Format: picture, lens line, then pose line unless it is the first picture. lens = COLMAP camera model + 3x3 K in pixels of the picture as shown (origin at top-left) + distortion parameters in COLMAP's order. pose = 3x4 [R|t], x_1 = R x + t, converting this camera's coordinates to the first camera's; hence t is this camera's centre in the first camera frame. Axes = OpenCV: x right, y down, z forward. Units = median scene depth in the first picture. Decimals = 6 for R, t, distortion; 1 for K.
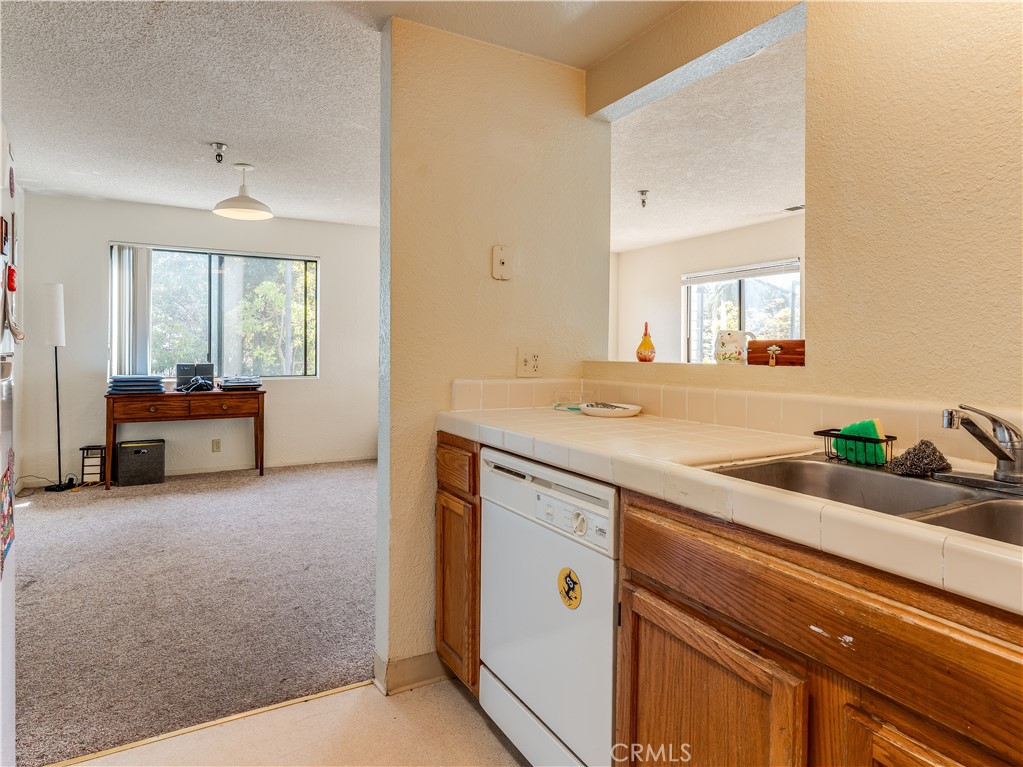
lens RADIAL K [[598.7, 0, 500.0], [0, 598.7, 363.1], [0, 0, 1]] dist [0.000458, -0.000538]
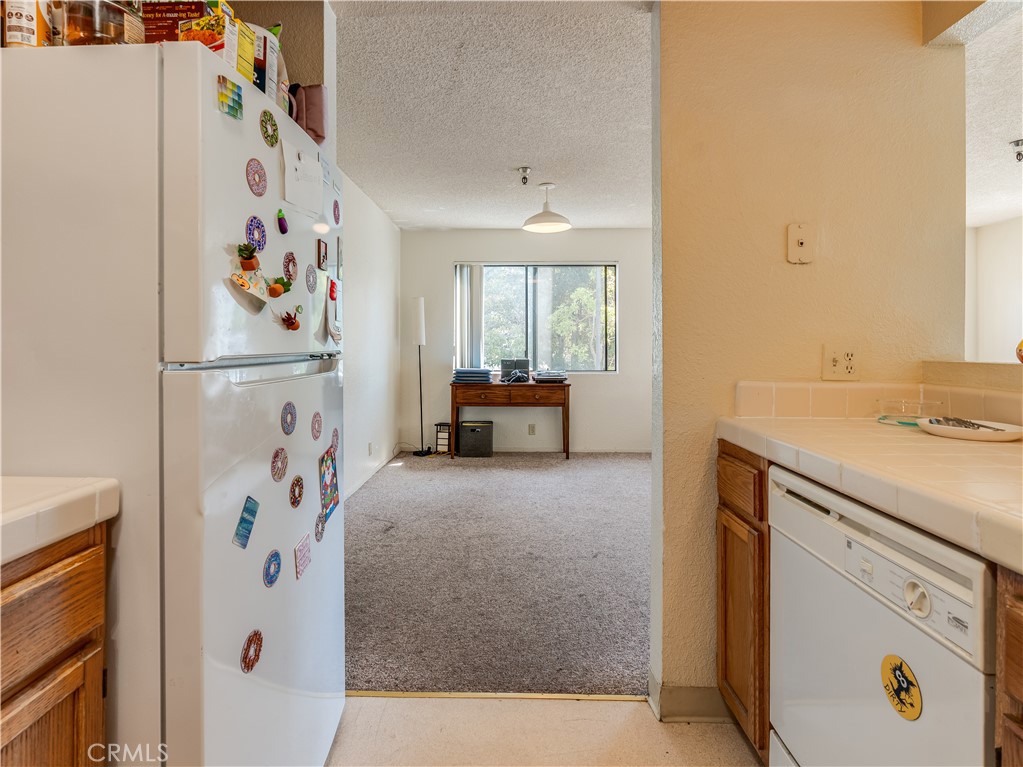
lens RADIAL K [[544.4, 0, 500.1], [0, 544.4, 344.0], [0, 0, 1]] dist [-0.008797, 0.004307]
pose [[0.864414, -0.005923, -0.502746, 0.020370], [-0.008003, 0.999642, -0.025538, -0.003546], [0.502717, 0.026099, 0.864057, 0.129522]]
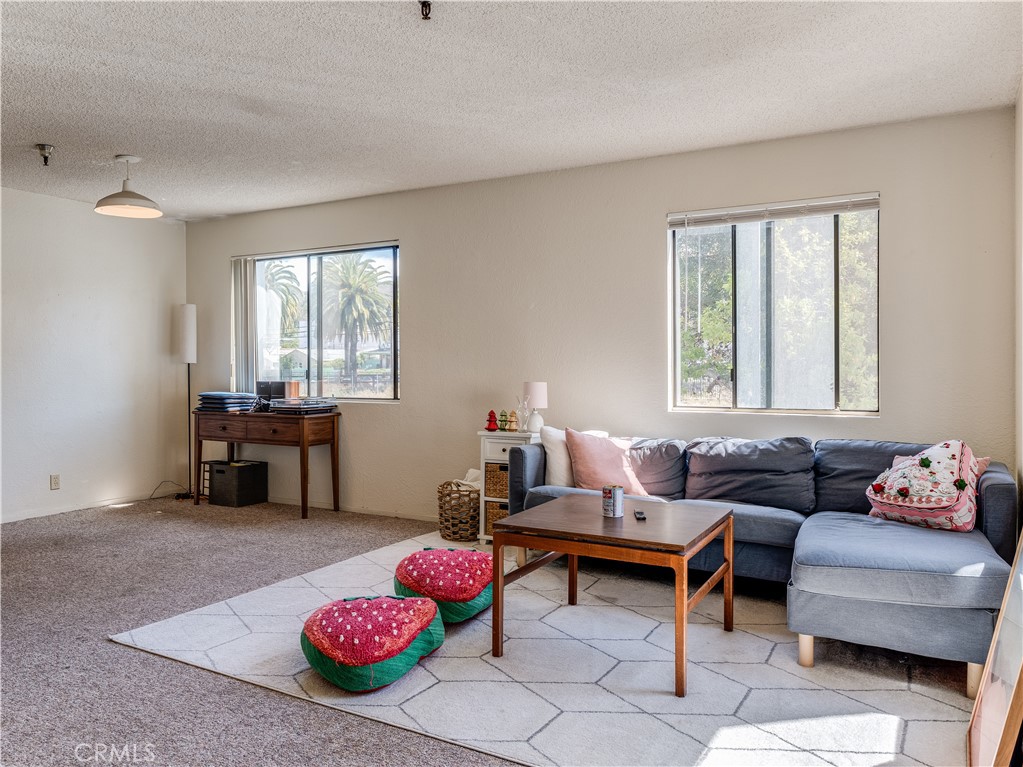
lens RADIAL K [[785.2, 0, 505.1], [0, 785.2, 385.8], [0, 0, 1]] dist [0.013280, -0.003987]
pose [[0.527653, 0.013521, -0.849352, 1.726818], [-0.013549, 0.999880, 0.007500, -0.015928], [0.849352, 0.007551, 0.527773, 1.727410]]
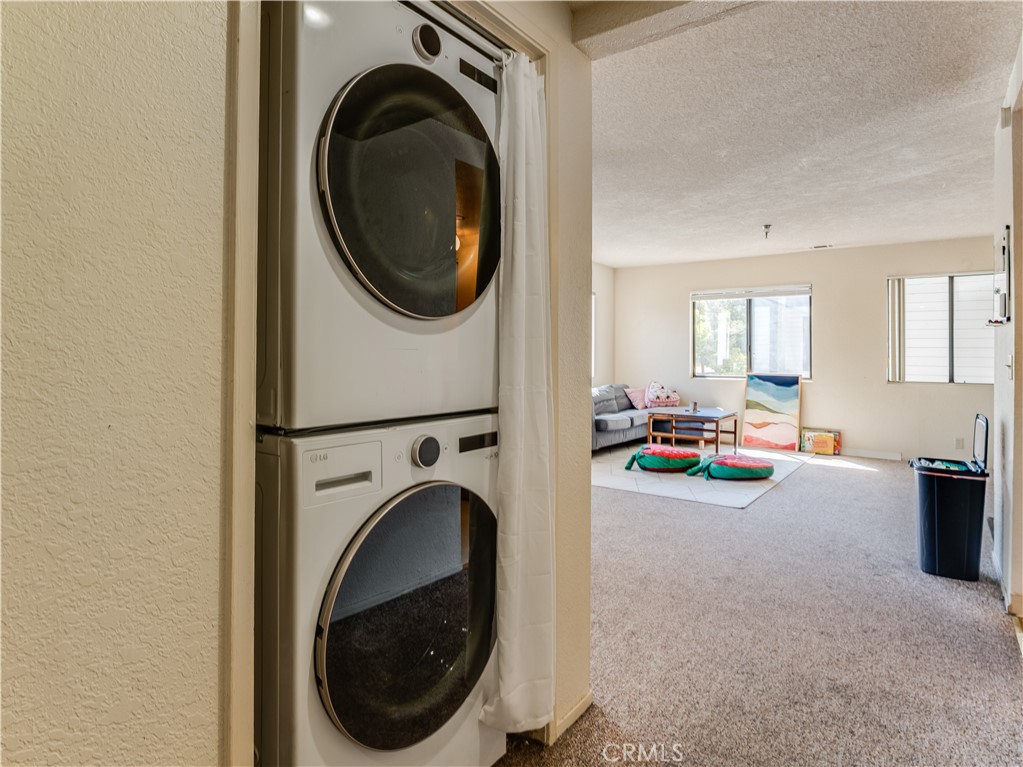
lens RADIAL K [[598.7, 0, 507.3], [0, 598.7, 353.0], [0, 0, 1]] dist [0.000458, -0.000538]
pose [[0.902438, 0.001104, 0.430818, -1.740359], [0.008727, 0.999745, -0.020842, -0.015266], [-0.430731, 0.022568, 0.902198, 0.304205]]
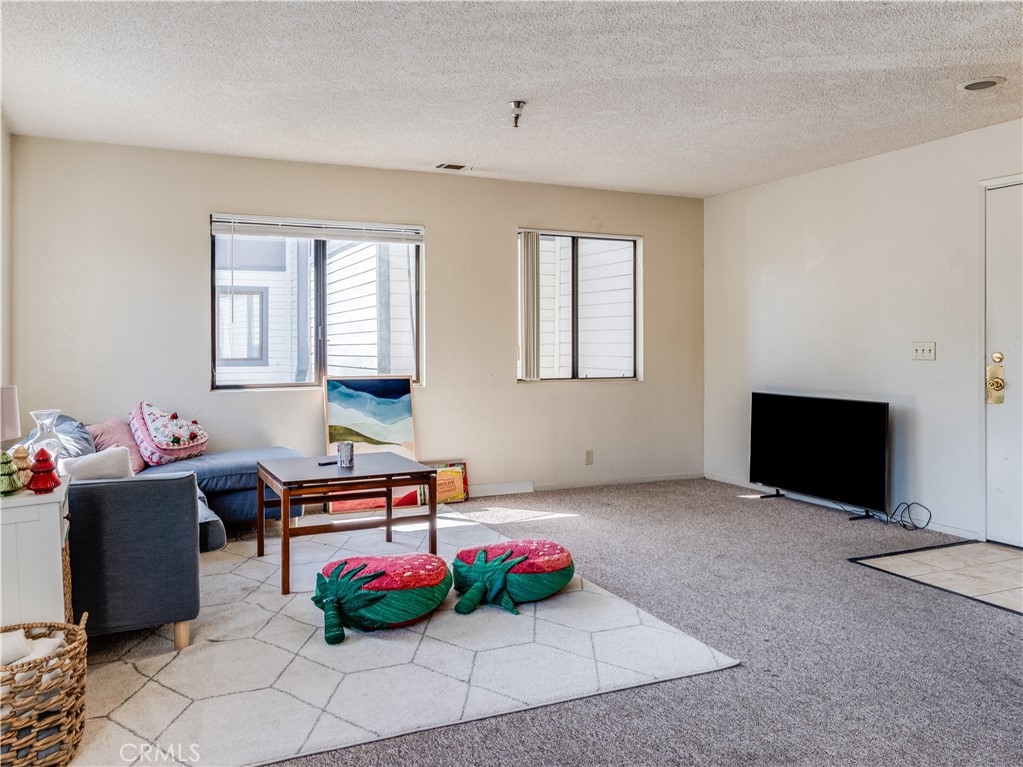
lens RADIAL K [[785.2, 0, 513.4], [0, 785.2, 346.8], [0, 0, 1]] dist [0.013280, -0.003987]
pose [[0.054147, -0.010394, 0.998479, -1.414008], [0.024015, 0.999670, 0.009104, -0.063937], [-0.998244, 0.023485, 0.054379, 2.198566]]
